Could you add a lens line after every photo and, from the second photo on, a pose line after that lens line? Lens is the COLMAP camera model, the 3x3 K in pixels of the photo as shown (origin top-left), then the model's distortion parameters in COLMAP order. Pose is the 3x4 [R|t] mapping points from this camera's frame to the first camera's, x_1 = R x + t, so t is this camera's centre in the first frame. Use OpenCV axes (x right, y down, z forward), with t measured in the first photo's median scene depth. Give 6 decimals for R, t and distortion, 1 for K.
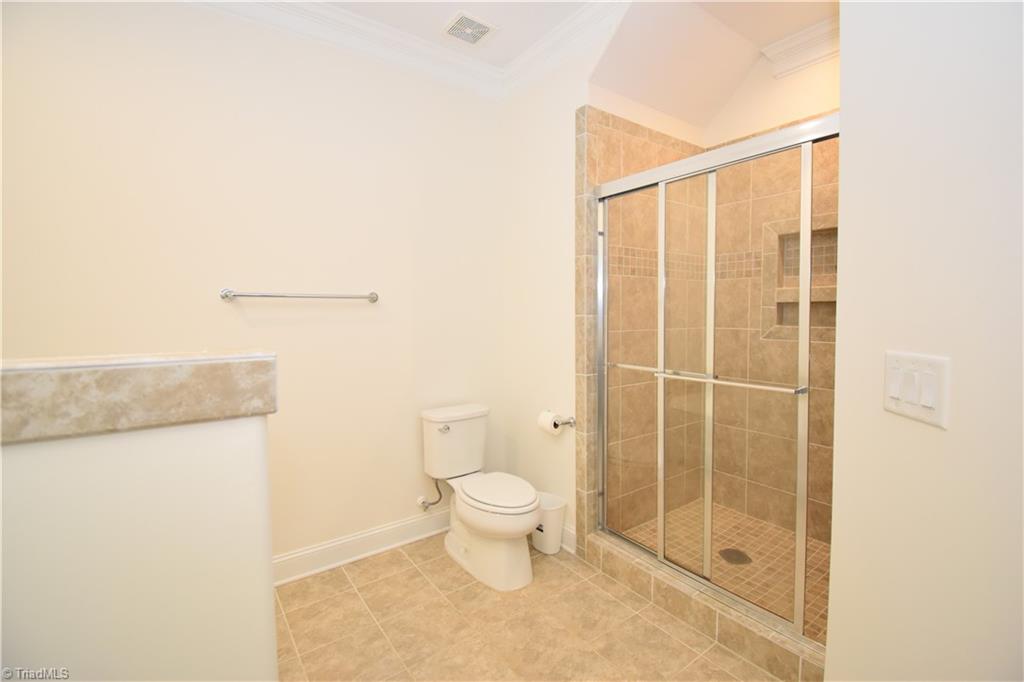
lens RADIAL K [[451.6, 0, 511.8], [0, 451.6, 329.8], [0, 0, 1]] dist [-0.001646, -0.000577]
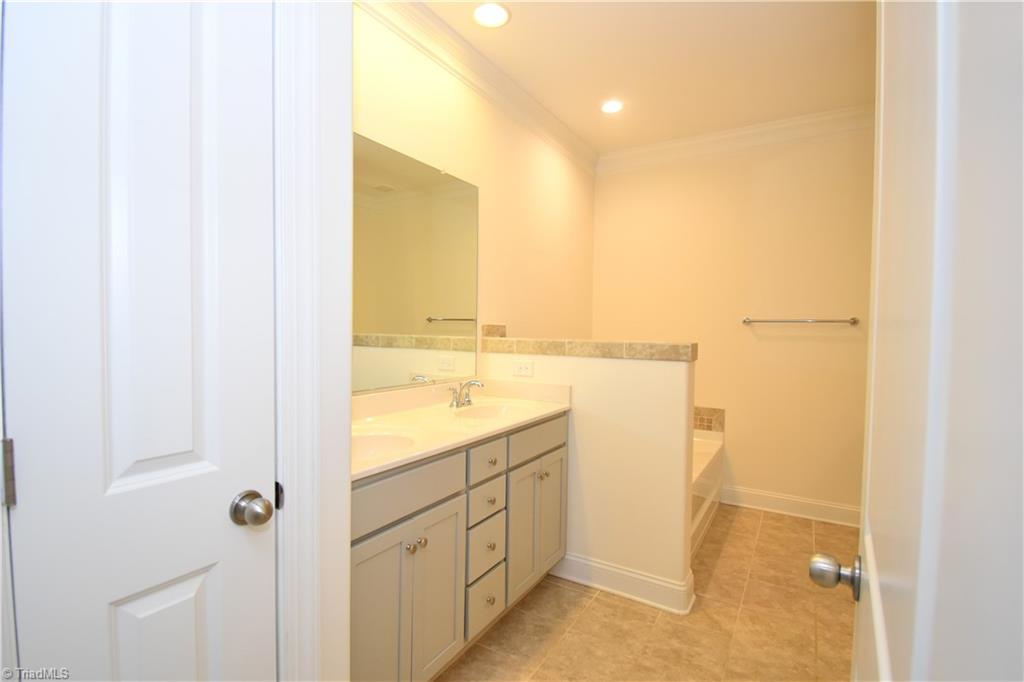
lens RADIAL K [[451.6, 0, 511.8], [0, 451.6, 329.8], [0, 0, 1]] dist [-0.001646, -0.000577]
pose [[0.374726, 0.010421, -0.927077, 2.073272], [-0.053299, 0.998525, -0.010320, 0.063360], [0.925602, 0.053280, 0.374729, -1.451764]]
